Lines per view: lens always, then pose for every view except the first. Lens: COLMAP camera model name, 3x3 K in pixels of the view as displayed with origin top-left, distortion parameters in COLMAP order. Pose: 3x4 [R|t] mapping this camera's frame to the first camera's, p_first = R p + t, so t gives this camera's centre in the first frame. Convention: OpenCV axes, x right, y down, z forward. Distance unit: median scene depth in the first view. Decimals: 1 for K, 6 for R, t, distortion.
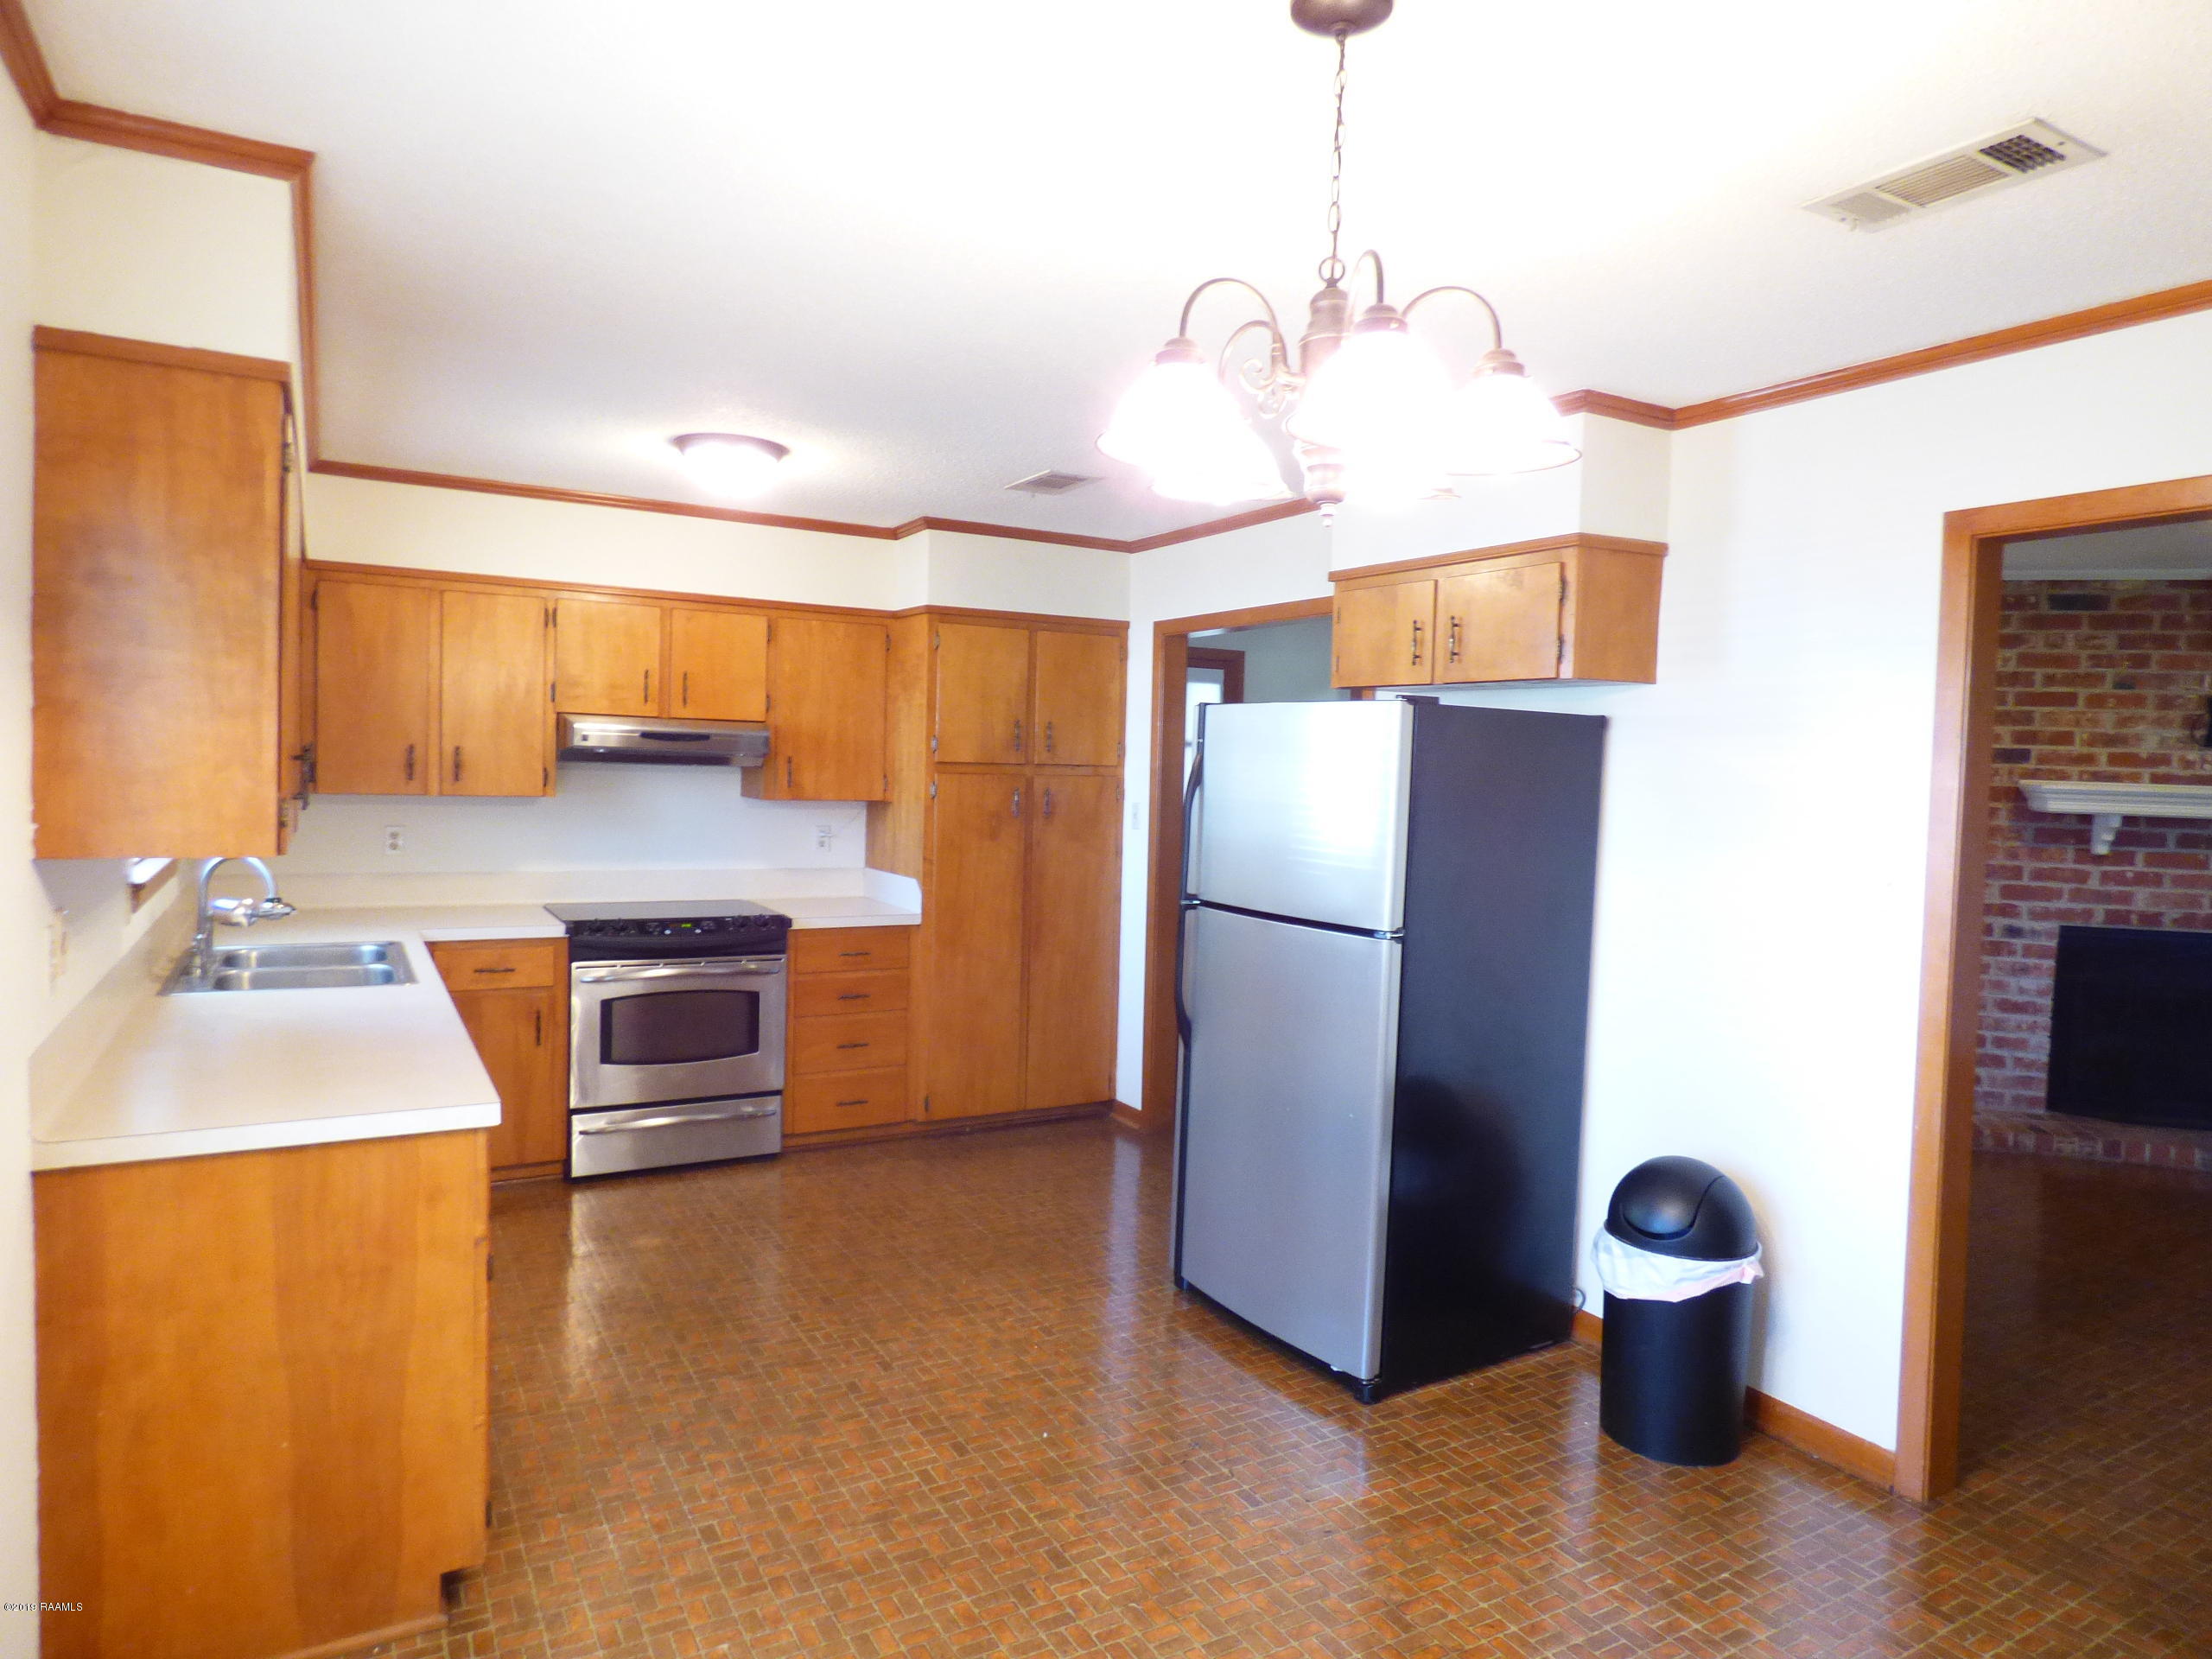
lens RADIAL K [[1331.9, 0, 1096.3], [0, 1331.9, 817.8], [0, 0, 1]] dist [-0.008243, -0.001790]
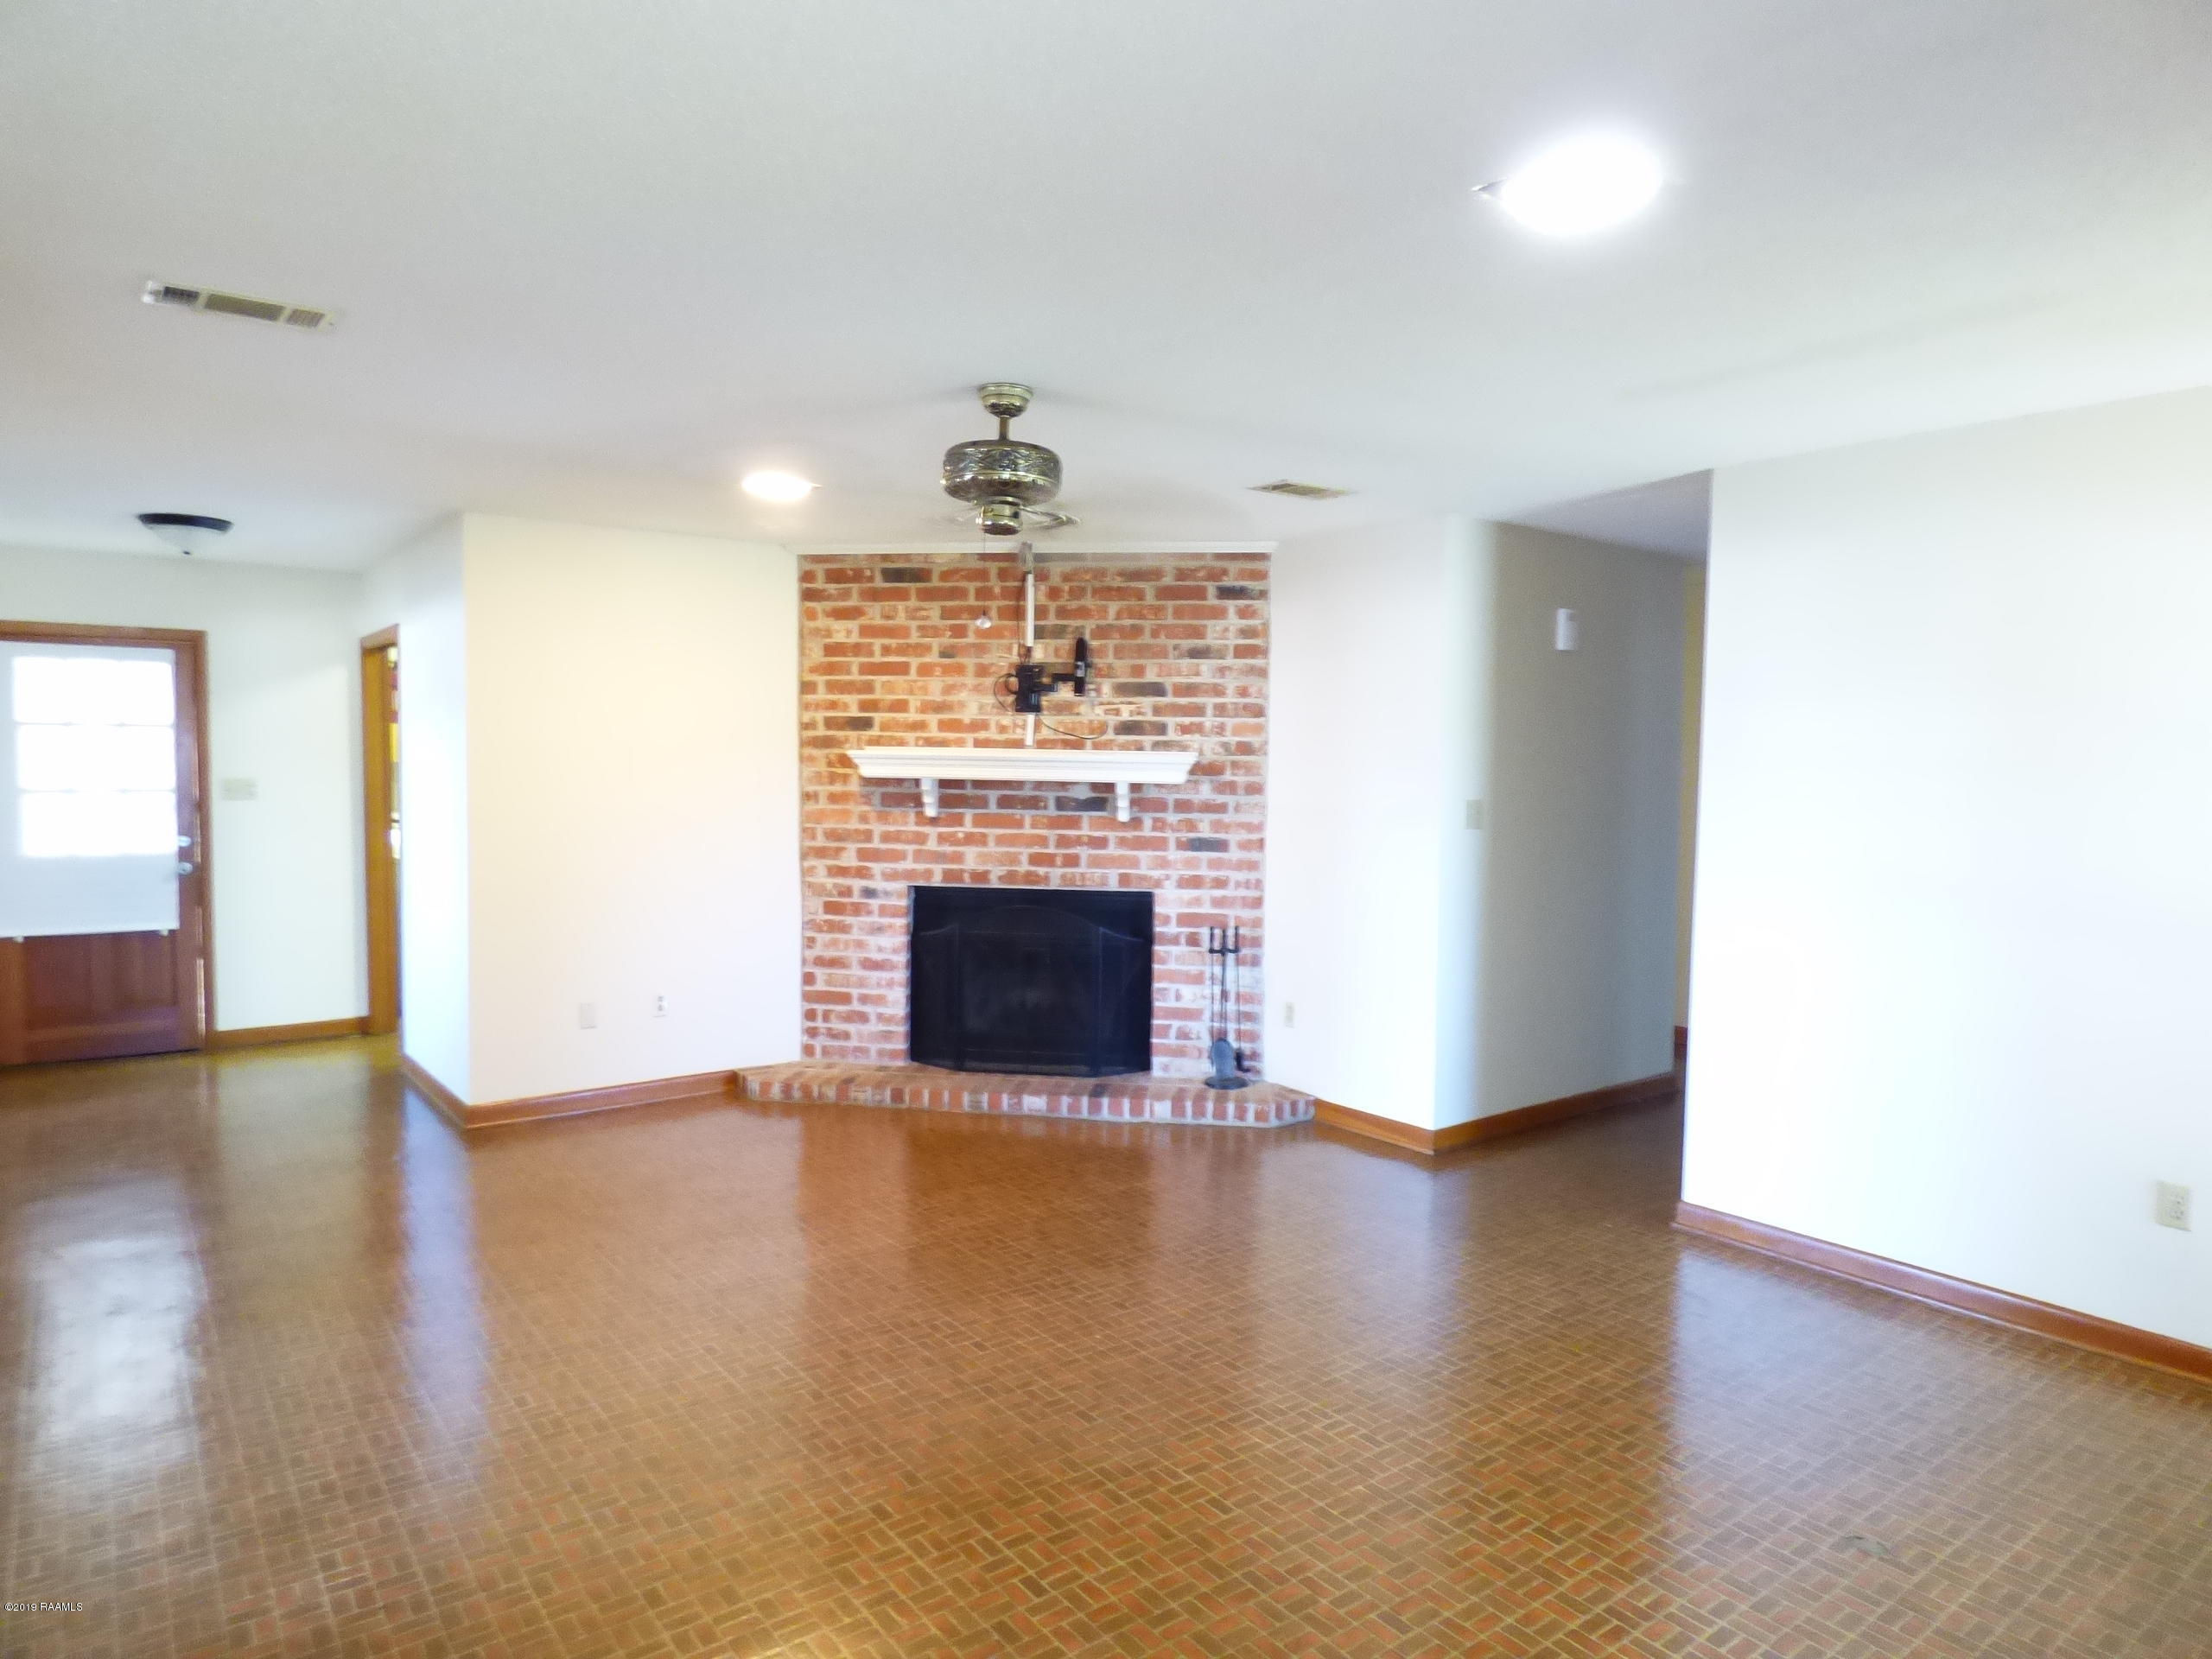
lens RADIAL K [[1331.9, 0, 1102.2], [0, 1331.9, 842.2], [0, 0, 1]] dist [-0.008243, -0.001790]
pose [[0.992032, -0.024139, 0.123655, 0.754992], [0.021458, 0.999506, 0.022962, 0.026416], [-0.124149, -0.020125, 0.992060, -0.062173]]
